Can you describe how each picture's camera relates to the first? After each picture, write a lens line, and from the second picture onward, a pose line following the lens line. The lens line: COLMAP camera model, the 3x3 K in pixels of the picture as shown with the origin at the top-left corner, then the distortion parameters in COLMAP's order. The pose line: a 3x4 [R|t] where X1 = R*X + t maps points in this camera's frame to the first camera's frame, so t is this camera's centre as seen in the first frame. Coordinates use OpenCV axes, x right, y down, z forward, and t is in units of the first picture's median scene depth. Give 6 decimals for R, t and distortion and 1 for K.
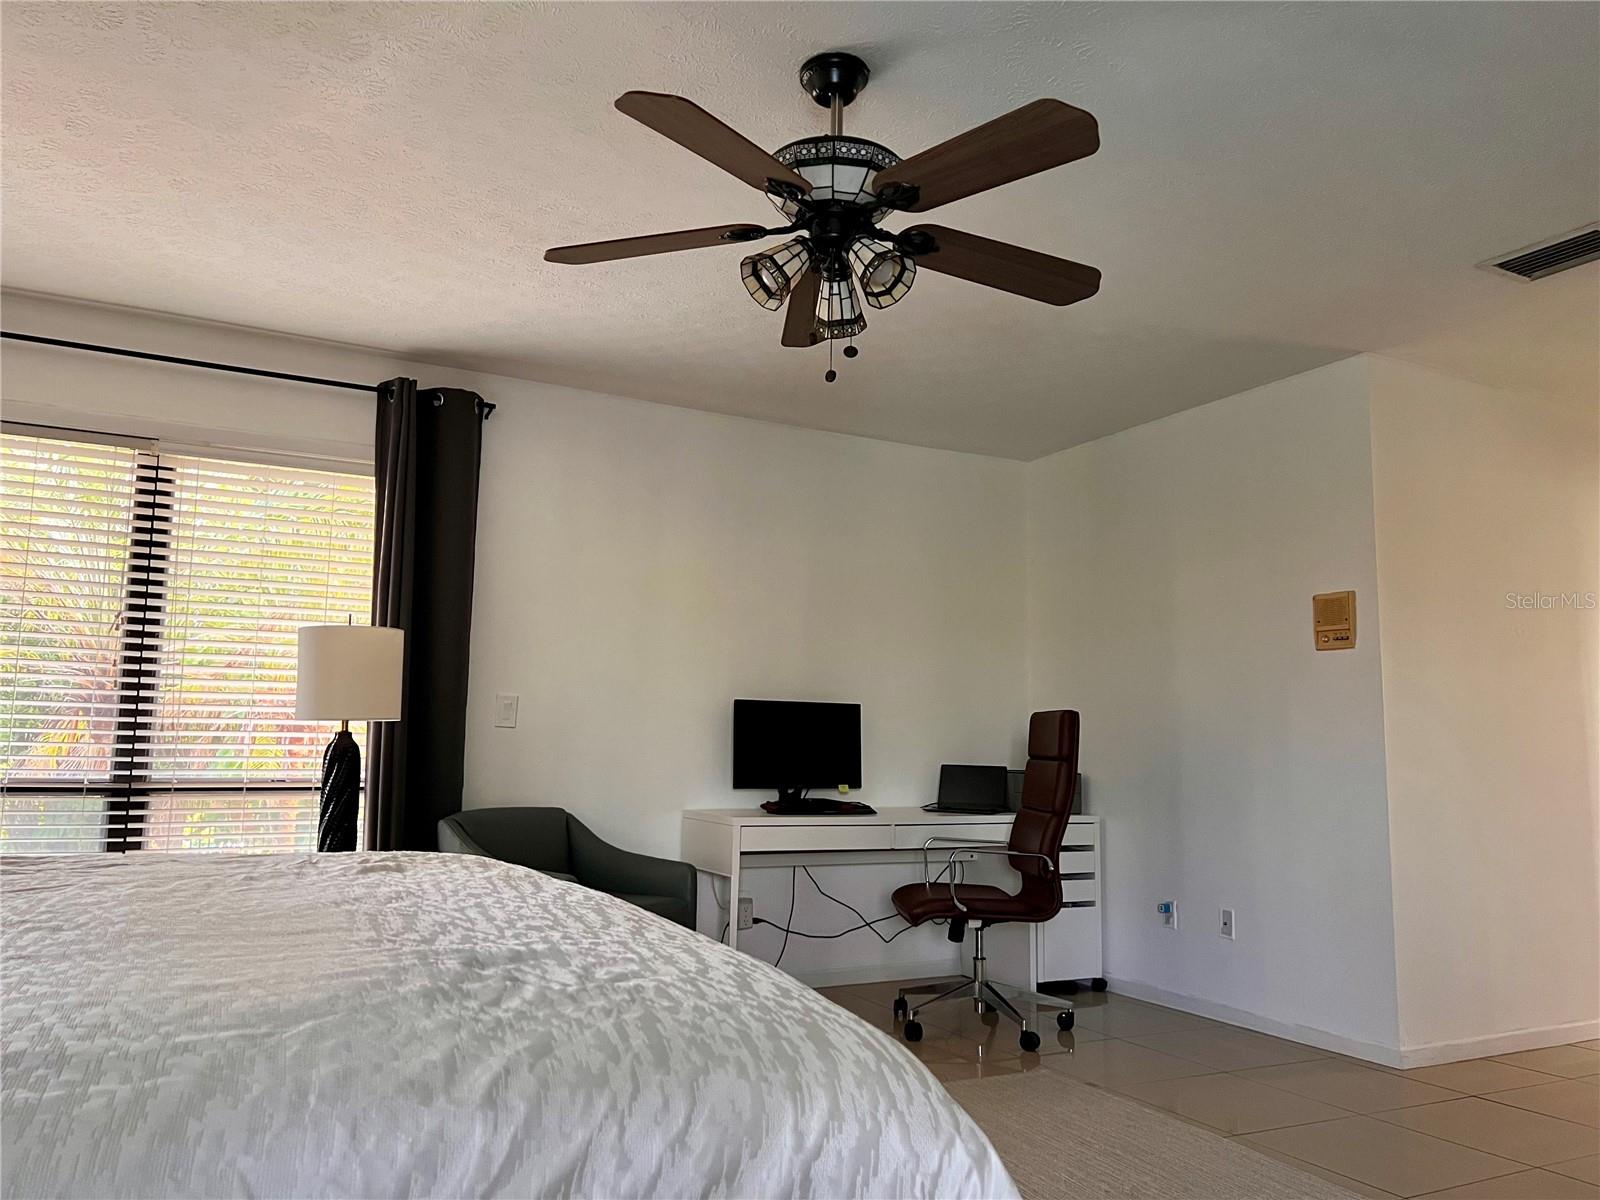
lens RADIAL K [[1189.0, 0, 795.2], [0, 1189.0, 603.9], [0, 0, 1]] dist [0.050311, -0.061207]
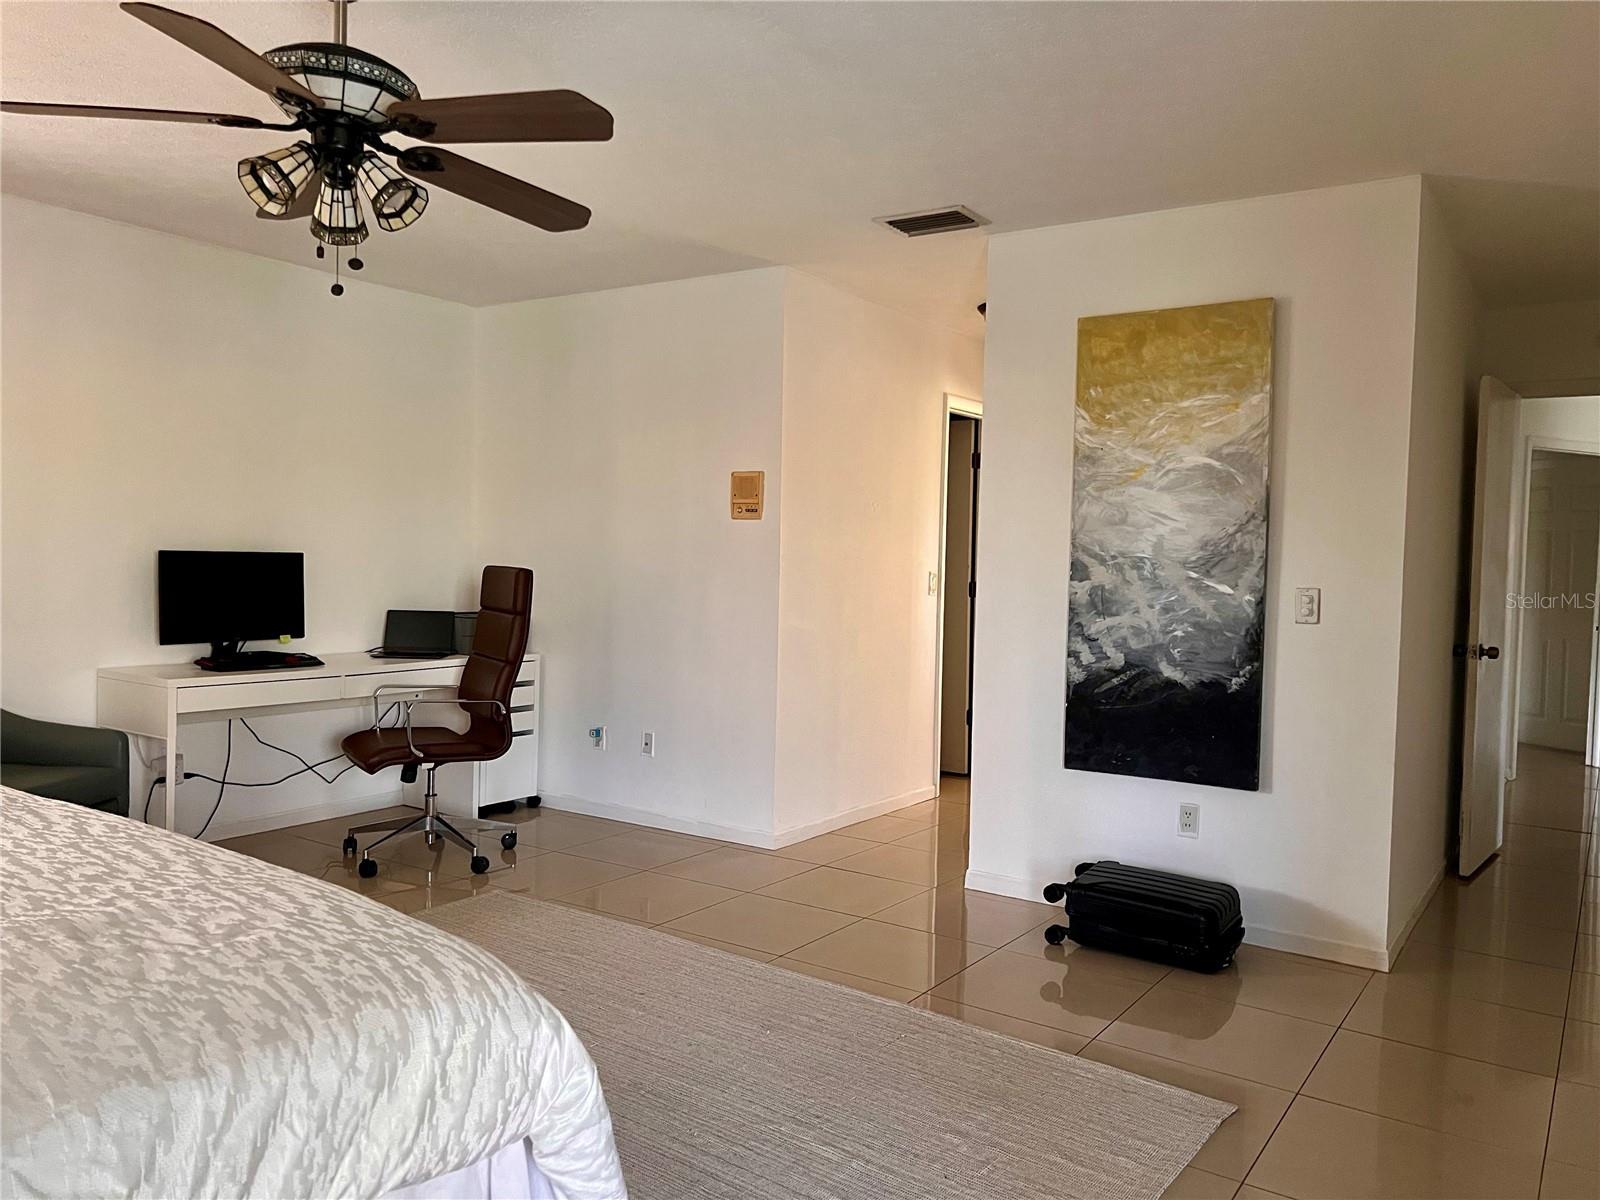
lens RADIAL K [[1189.0, 0, 804.0], [0, 1189.0, 591.4], [0, 0, 1]] dist [0.050311, -0.061207]
pose [[0.879167, -0.011845, 0.476367, -0.105237], [-0.065428, 0.987222, 0.145299, -0.107939], [-0.472001, -0.158909, 0.867158, -0.107861]]
